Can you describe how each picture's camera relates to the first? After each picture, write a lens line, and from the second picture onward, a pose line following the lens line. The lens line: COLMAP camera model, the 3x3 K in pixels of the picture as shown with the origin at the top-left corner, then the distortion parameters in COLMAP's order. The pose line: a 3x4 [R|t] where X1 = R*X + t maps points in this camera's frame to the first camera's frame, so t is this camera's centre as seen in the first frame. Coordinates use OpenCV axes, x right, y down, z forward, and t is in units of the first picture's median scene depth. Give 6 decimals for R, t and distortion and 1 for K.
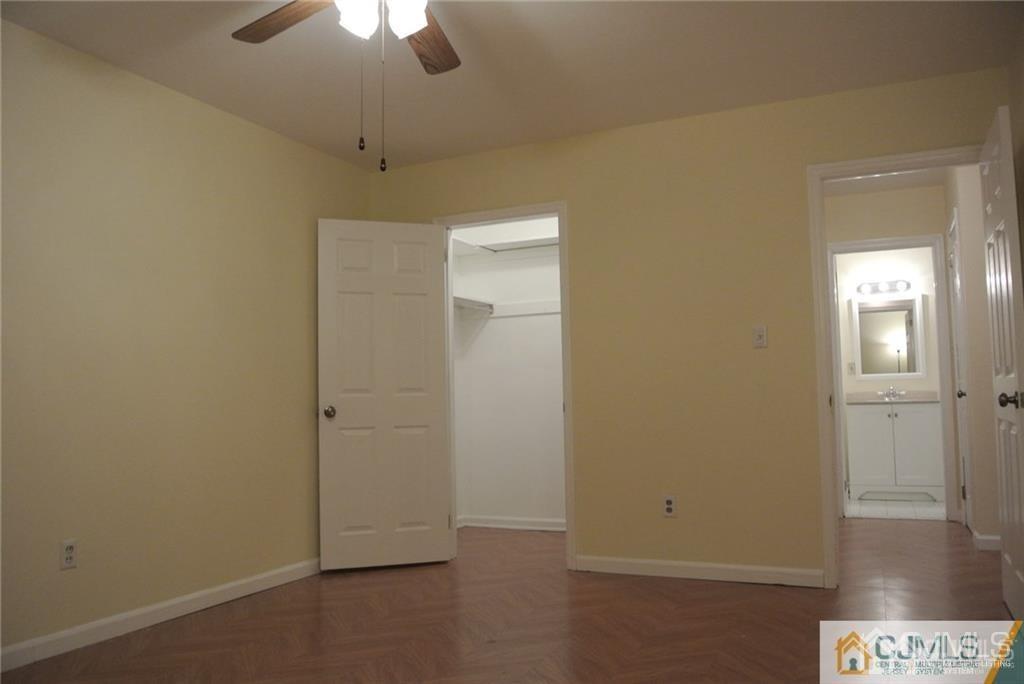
lens RADIAL K [[796.9, 0, 510.3], [0, 796.9, 340.9], [0, 0, 1]] dist [-0.047423, -0.009123]
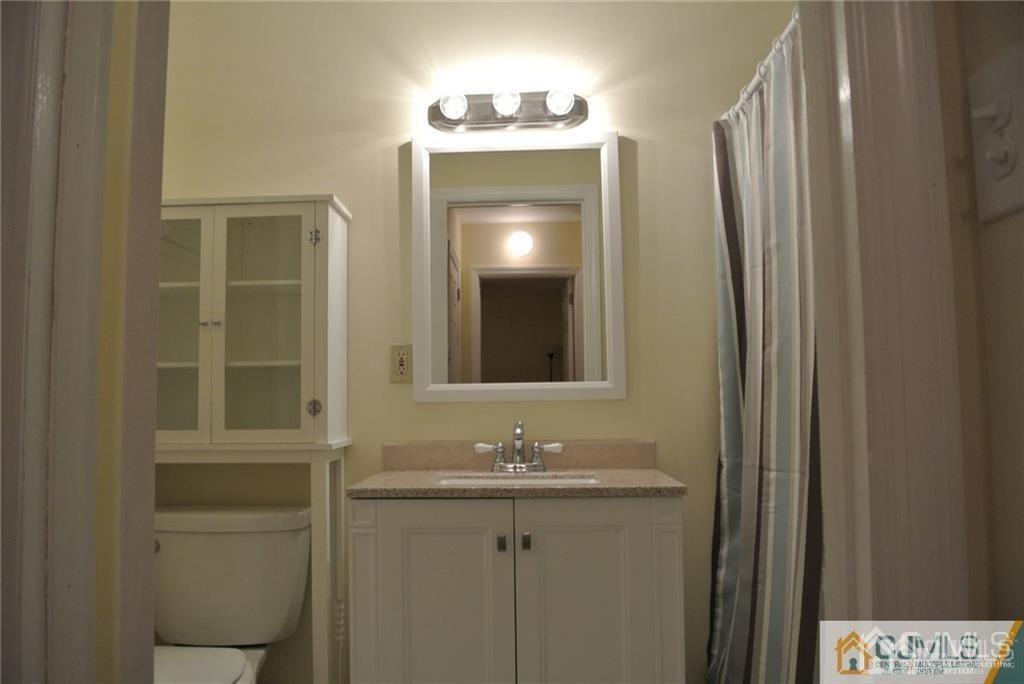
lens RADIAL K [[796.9, 0, 512.0], [0, 796.9, 341.9], [0, 0, 1]] dist [-0.047423, -0.009123]
pose [[0.919524, 0.034244, 0.391538, 0.361334], [-0.031237, 0.999413, -0.014048, 0.030346], [-0.391789, 0.000686, 0.920055, 0.721550]]
